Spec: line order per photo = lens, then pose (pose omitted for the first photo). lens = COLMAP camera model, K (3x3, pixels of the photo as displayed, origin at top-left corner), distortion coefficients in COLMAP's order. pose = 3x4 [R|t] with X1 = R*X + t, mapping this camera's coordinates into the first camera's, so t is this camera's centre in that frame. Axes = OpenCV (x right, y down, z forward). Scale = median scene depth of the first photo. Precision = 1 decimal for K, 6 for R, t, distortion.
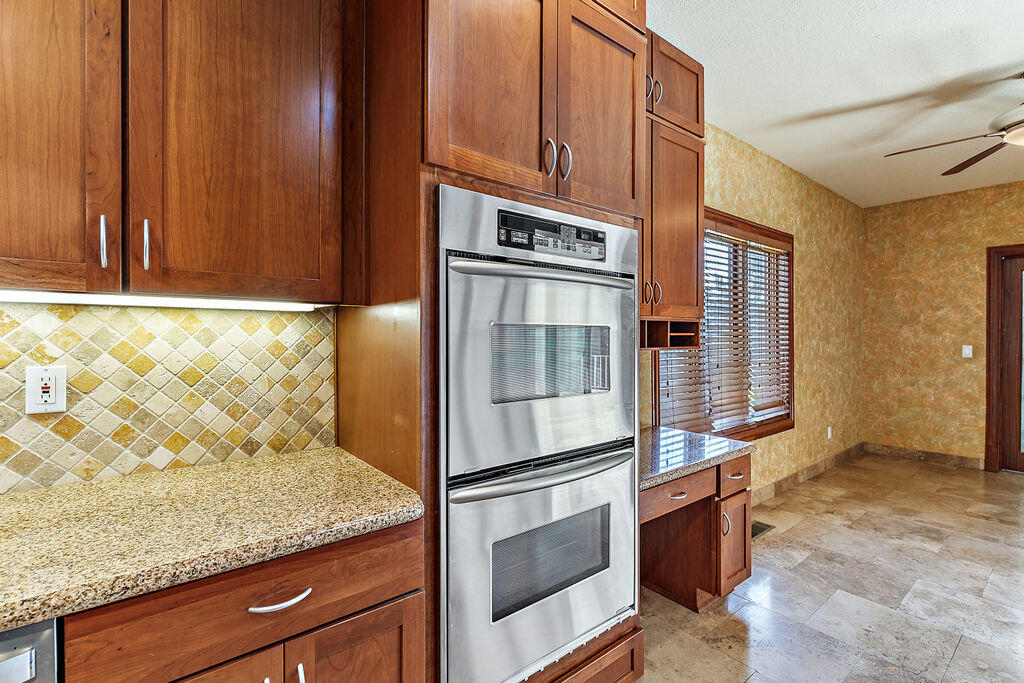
lens RADIAL K [[464.0, 0, 515.8], [0, 464.0, 336.8], [0, 0, 1]] dist [0.002185, -0.000484]
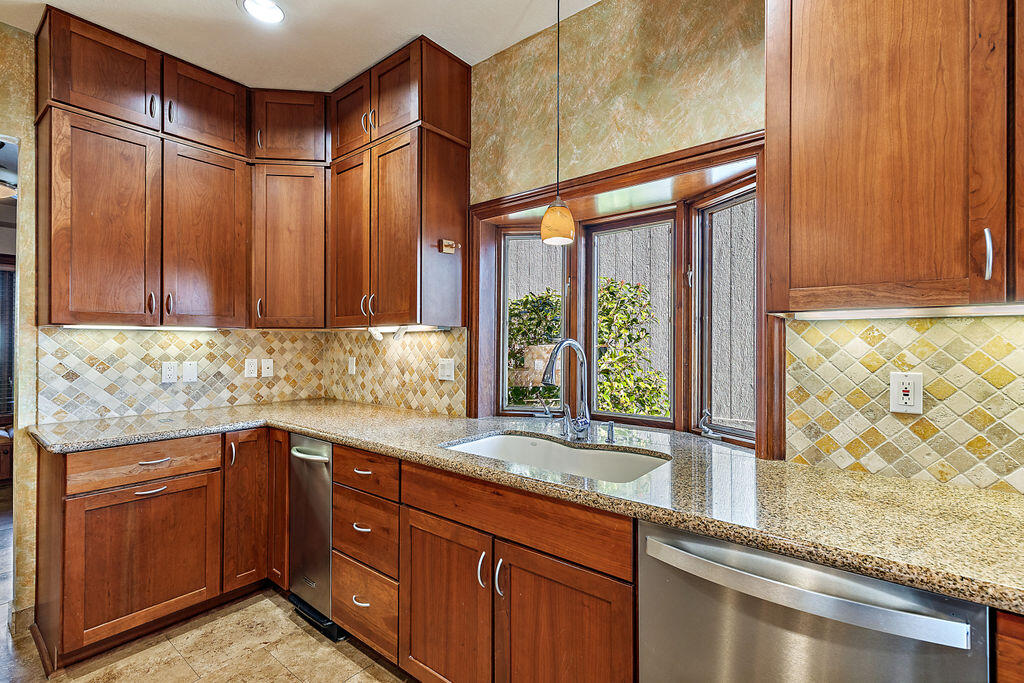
lens RADIAL K [[464.0, 0, 516.3], [0, 464.0, 340.5], [0, 0, 1]] dist [0.002185, -0.000484]
pose [[0.227938, -0.005986, -0.973657, -0.112790], [-0.005793, 0.999955, -0.007504, -0.001732], [0.973658, 0.007350, 0.227893, -0.205640]]
